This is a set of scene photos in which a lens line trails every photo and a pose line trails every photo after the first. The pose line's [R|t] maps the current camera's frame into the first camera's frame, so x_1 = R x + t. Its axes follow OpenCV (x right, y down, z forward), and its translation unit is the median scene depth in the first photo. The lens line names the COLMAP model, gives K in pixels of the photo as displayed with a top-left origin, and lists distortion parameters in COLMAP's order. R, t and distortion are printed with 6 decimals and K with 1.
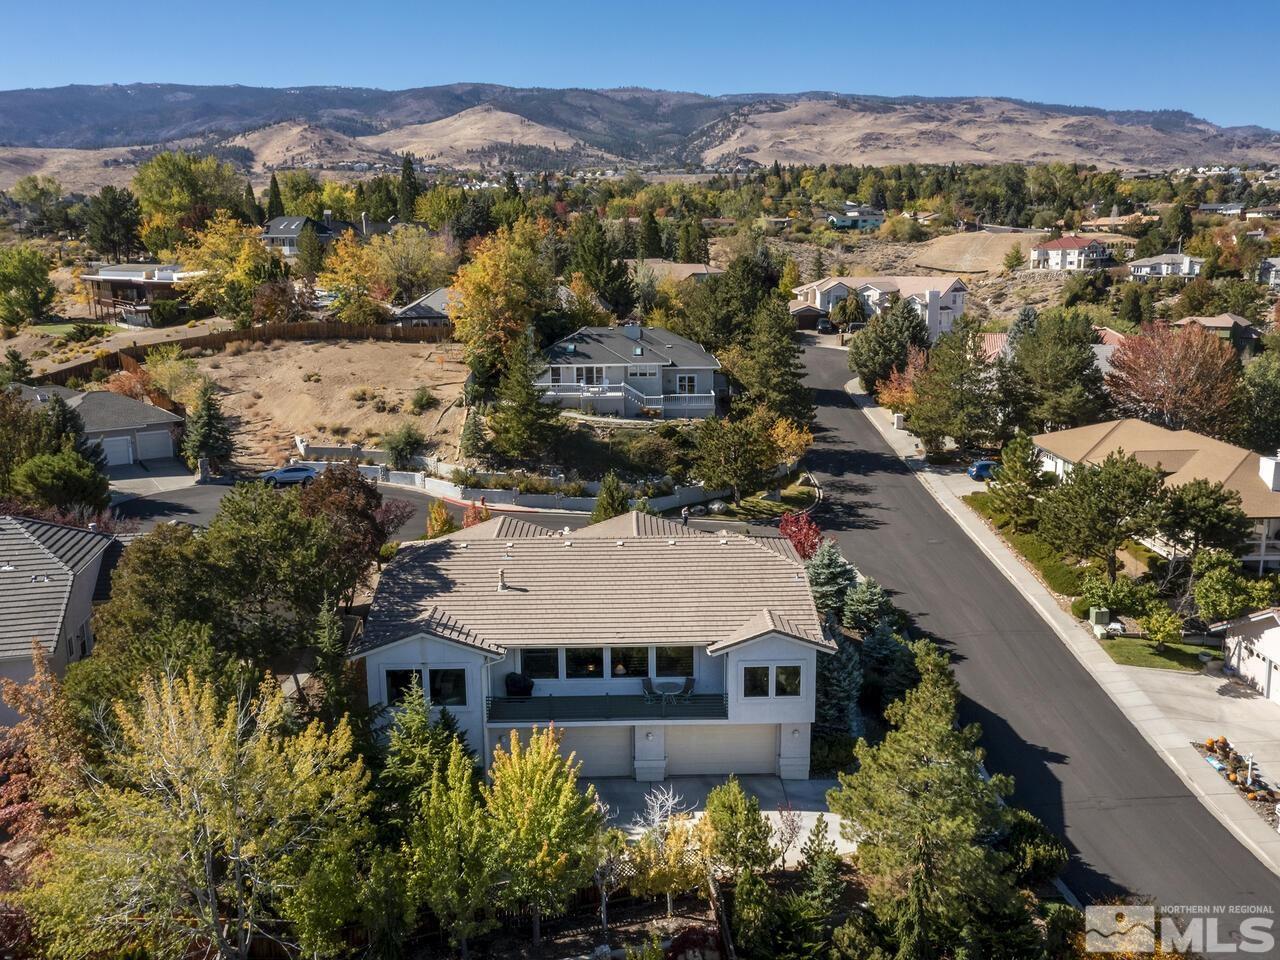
lens RADIAL K [[1164.0, 0, 651.8], [0, 1164.0, 486.6], [0, 0, 1]] dist [0.021823, 0.044133]
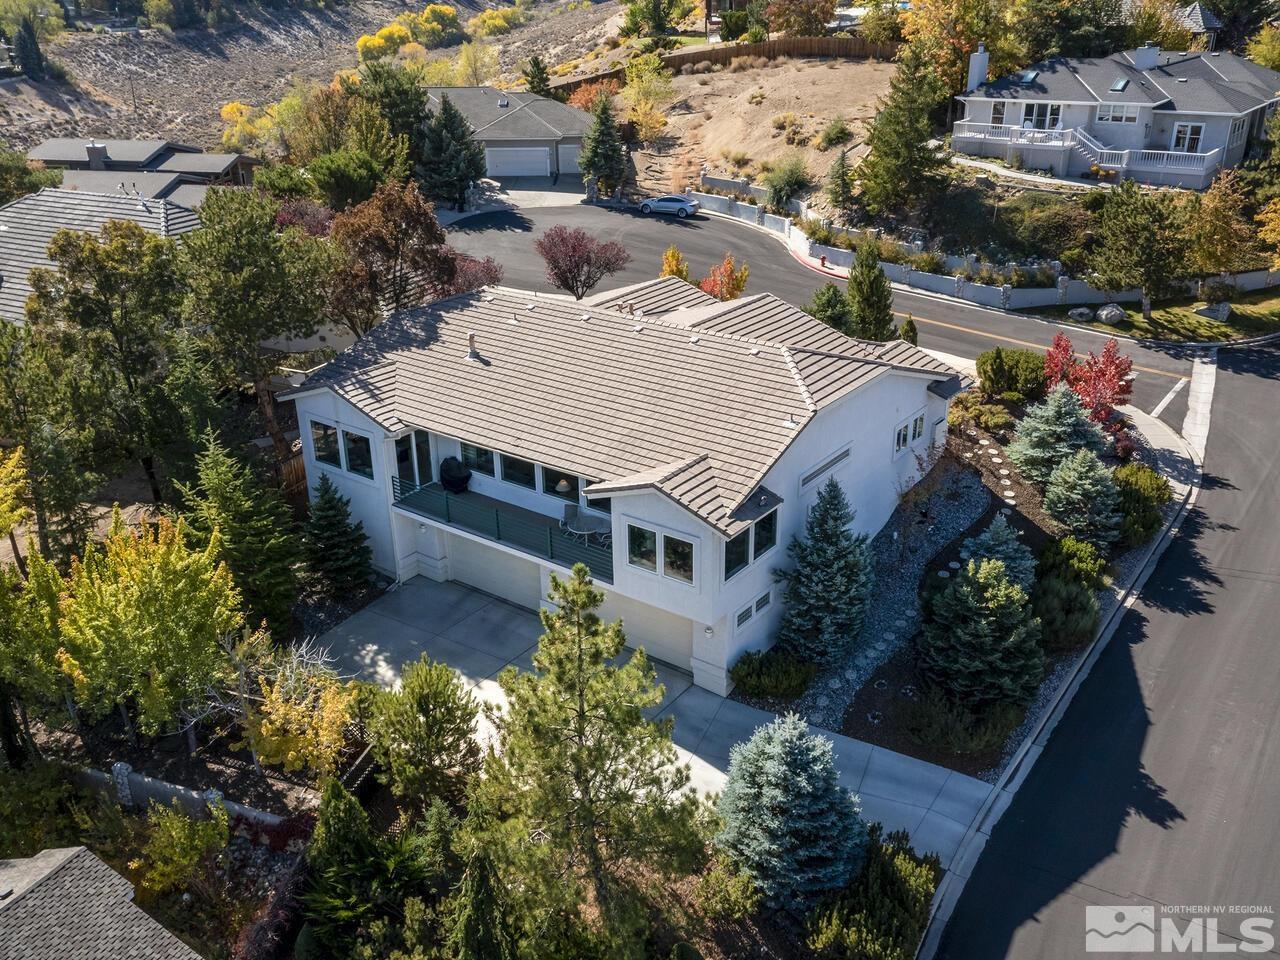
lens RADIAL K [[1164.0, 0, 644.4], [0, 1164.0, 482.6], [0, 0, 1]] dist [0.021823, 0.044133]
pose [[0.784191, 0.247388, -0.569073, 0.263548], [-0.122078, 0.960675, 0.249401, -0.027317], [0.608393, -0.126107, 0.783553, 0.236899]]
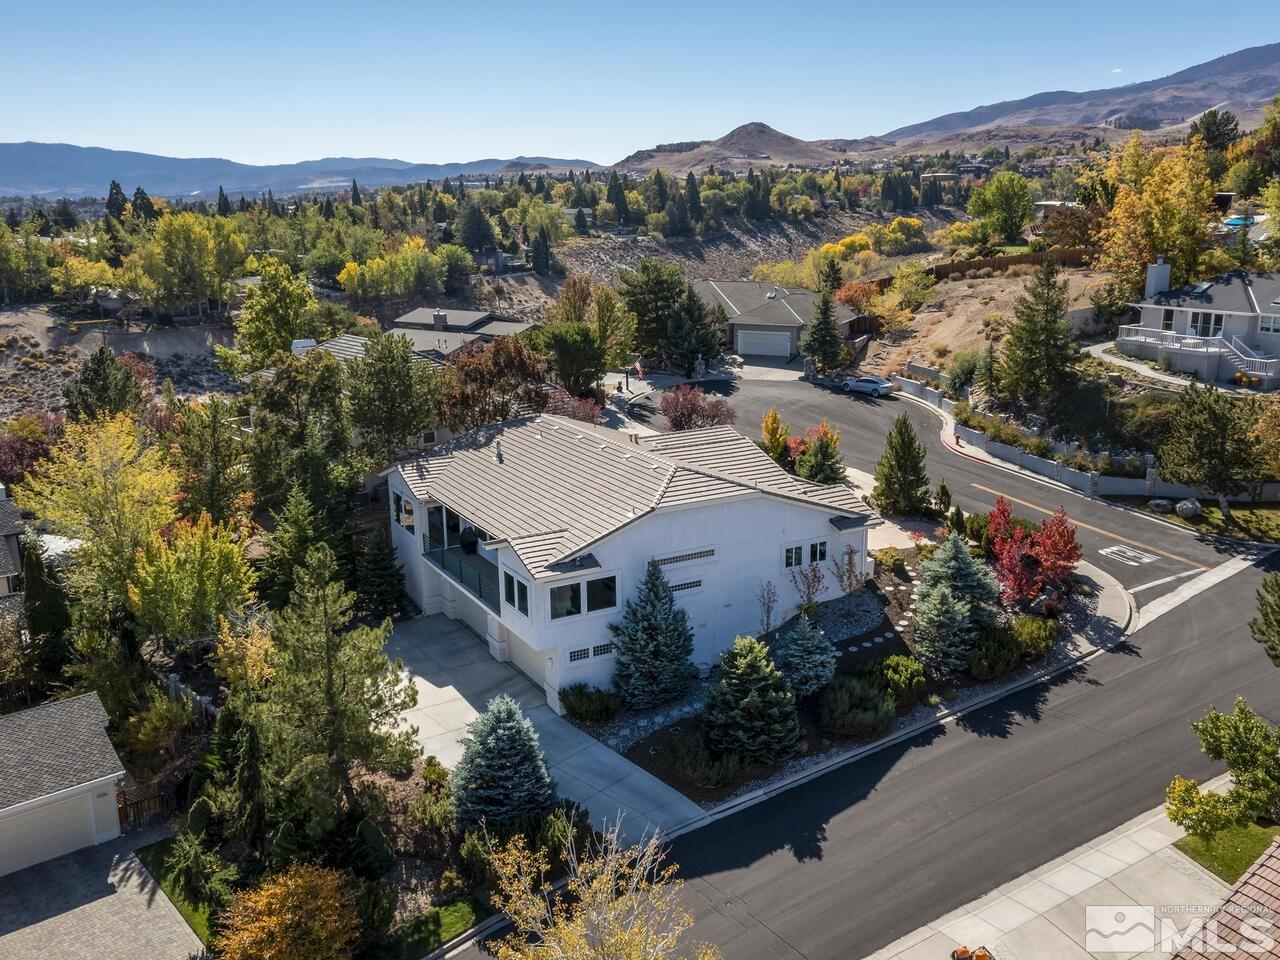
lens RADIAL K [[1164.0, 0, 637.6], [0, 1164.0, 480.6], [0, 0, 1]] dist [0.021823, 0.044133]
pose [[0.464055, 0.217090, -0.858792, 0.520575], [-0.177950, 0.972586, 0.149699, -0.047895], [0.867748, 0.083354, 0.489965, 0.323007]]
